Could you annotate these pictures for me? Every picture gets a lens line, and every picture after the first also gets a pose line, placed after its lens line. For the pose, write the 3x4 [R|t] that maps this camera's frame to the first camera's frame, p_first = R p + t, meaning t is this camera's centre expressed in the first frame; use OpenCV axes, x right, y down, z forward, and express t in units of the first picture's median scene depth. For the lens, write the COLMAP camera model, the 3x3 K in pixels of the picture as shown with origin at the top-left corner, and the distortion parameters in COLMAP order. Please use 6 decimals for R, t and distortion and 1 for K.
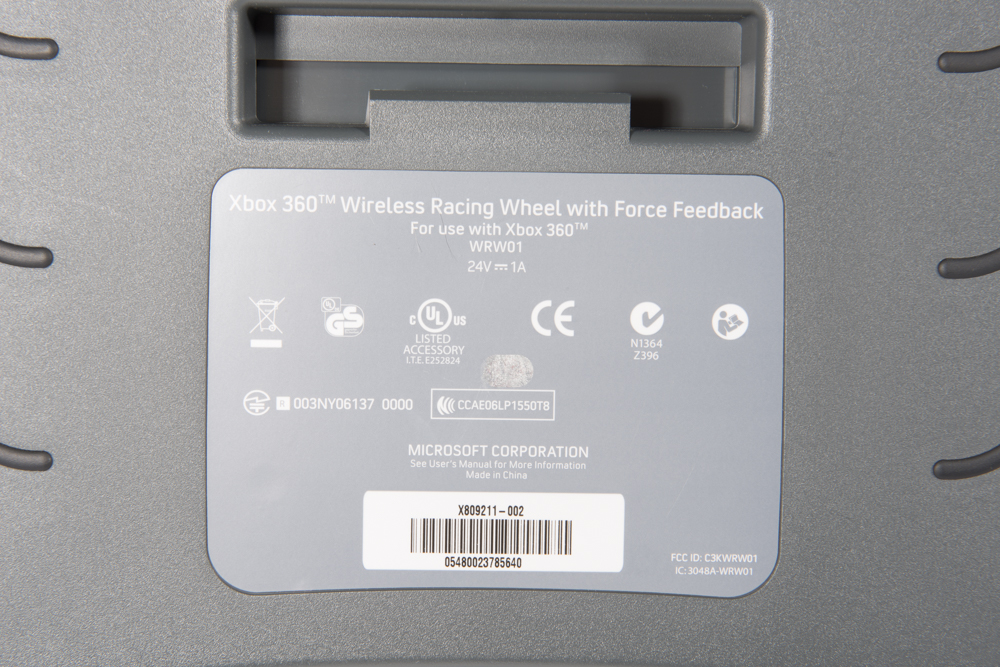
lens RADIAL K [[1890.5, 0, 501.1], [0, 1890.5, 334.1], [0, 0, 1]] dist [0.069048, 0.000000]
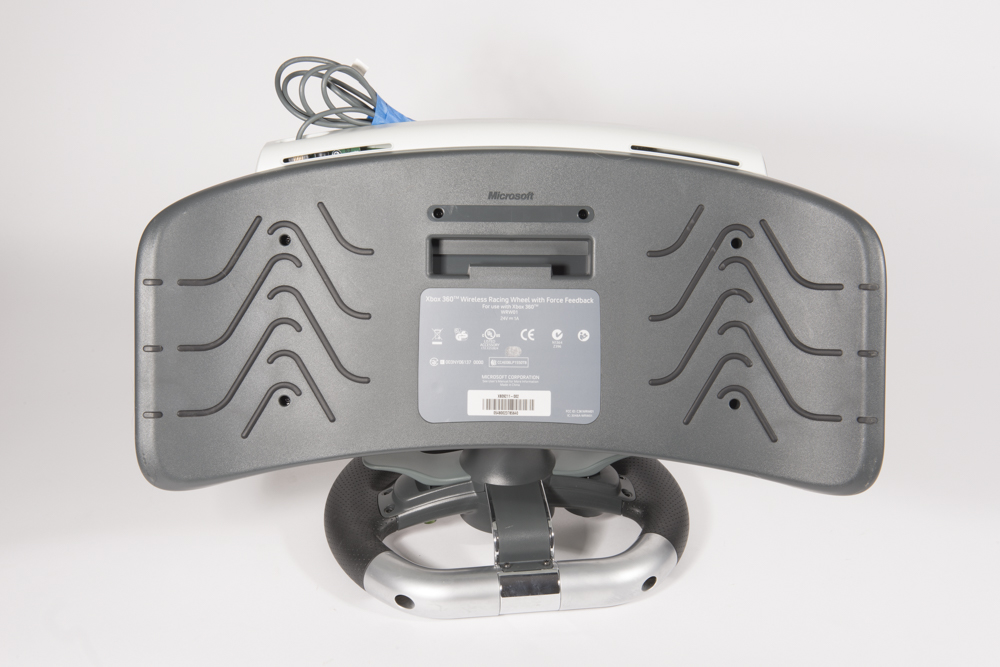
lens RADIAL K [[1586.6, 0, 499.6], [0, 1586.6, 332.6], [0, 0, 1]] dist [0.004463, 0.000000]
pose [[0.999696, -0.005962, -0.023912, 0.044137], [0.004205, 0.997334, -0.072853, 0.180956], [0.024282, 0.072731, 0.997056, -1.644298]]
